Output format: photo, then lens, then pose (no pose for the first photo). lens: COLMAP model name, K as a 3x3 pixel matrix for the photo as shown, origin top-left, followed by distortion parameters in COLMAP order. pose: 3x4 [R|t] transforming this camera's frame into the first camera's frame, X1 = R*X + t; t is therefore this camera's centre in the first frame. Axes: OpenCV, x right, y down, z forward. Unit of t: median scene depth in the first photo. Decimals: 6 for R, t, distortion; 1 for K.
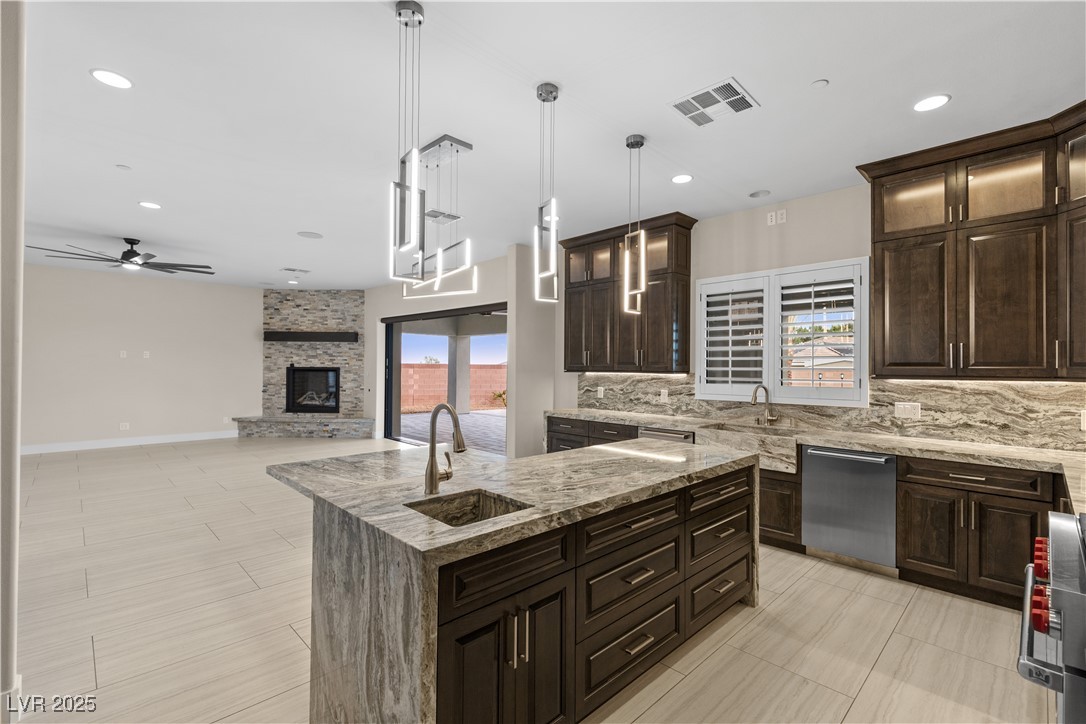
lens RADIAL K [[486.2, 0, 550.2], [0, 486.2, 362.4], [0, 0, 1]] dist [0.000508, 0.000168]
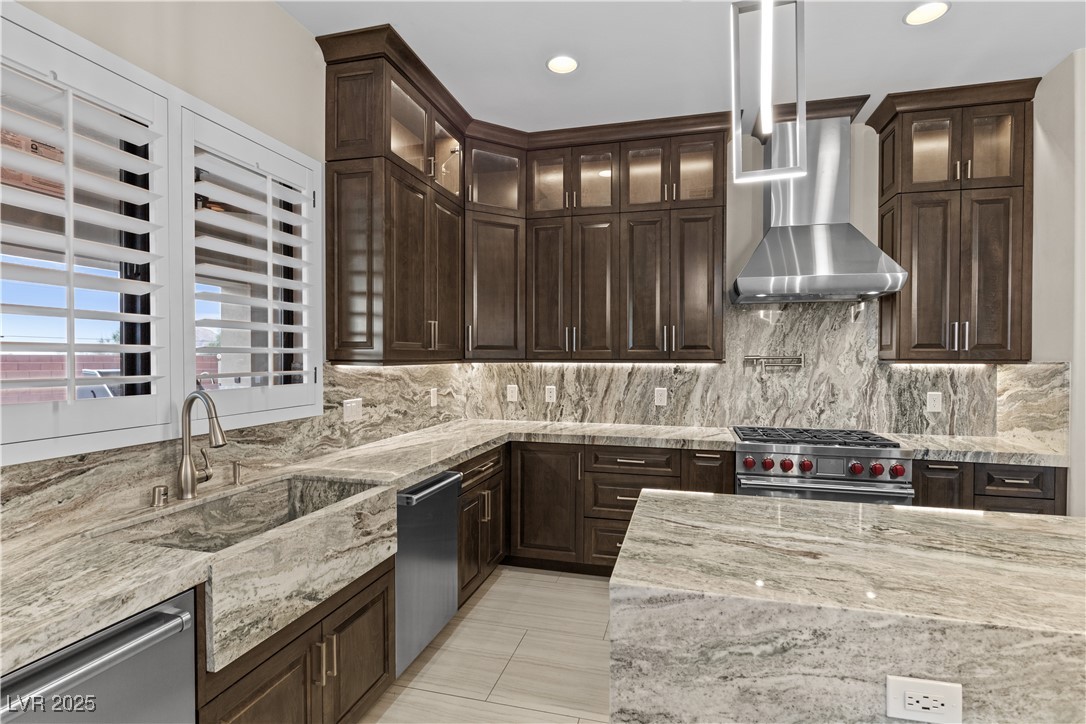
lens RADIAL K [[531.5, 0, 553.8], [0, 531.5, 364.2], [0, 0, 1]] dist [0.002565, 0.000022]
pose [[-0.511662, -0.022779, 0.858885, -0.045685], [-0.018654, 0.999707, 0.015401, 0.010892], [-0.858984, -0.008141, -0.511937, 0.789999]]
